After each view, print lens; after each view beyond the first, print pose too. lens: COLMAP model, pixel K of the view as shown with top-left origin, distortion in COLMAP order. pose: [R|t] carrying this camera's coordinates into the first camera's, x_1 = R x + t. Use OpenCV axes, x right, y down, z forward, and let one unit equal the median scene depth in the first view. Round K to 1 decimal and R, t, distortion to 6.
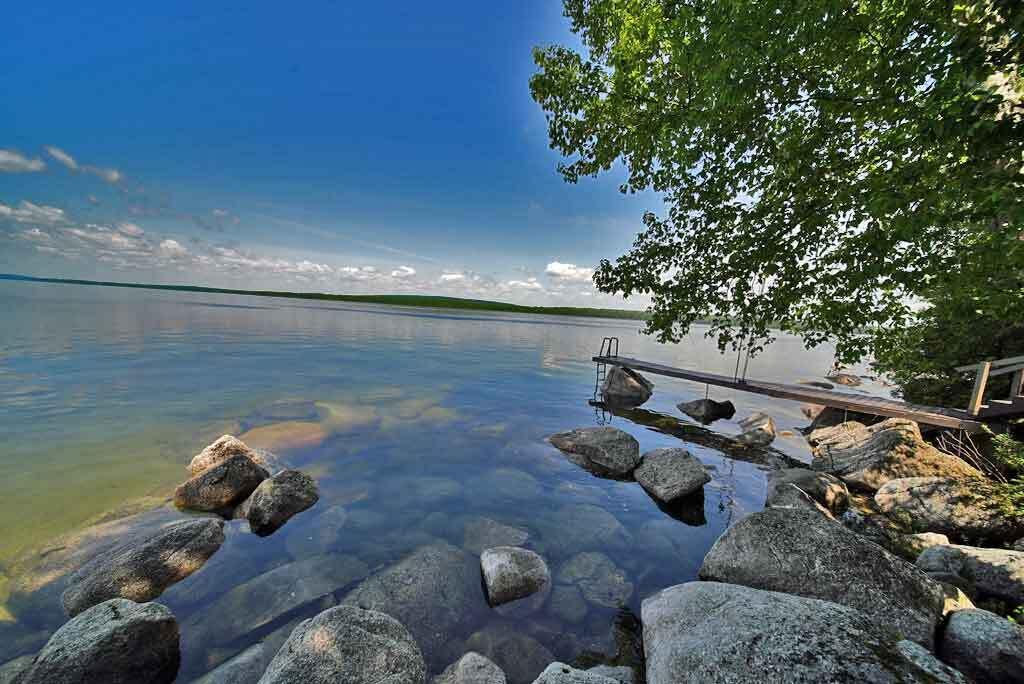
lens RADIAL K [[355.4, 0, 512.0], [0, 355.4, 342.0], [0, 0, 1]] dist [-0.002143, -0.000353]
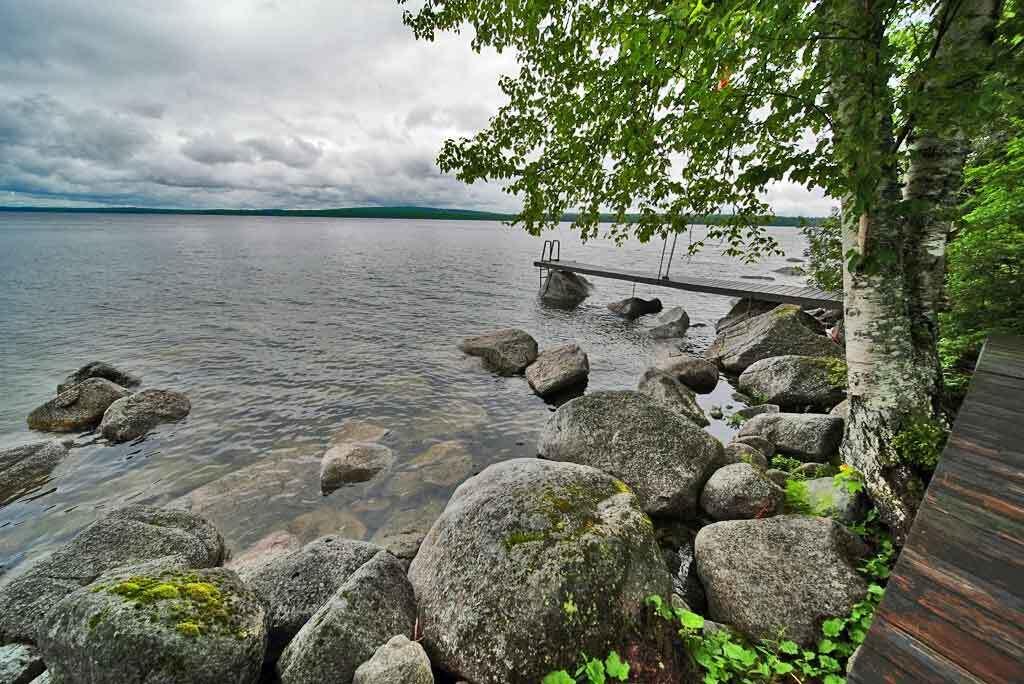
lens RADIAL K [[355.4, 0, 512.0], [0, 355.4, 342.0], [0, 0, 1]] dist [-0.002143, -0.000353]
pose [[0.997307, -0.061246, 0.040338, 0.206754], [0.049657, 0.968720, 0.243136, 0.028105], [-0.053967, -0.240478, 0.969153, 0.016935]]
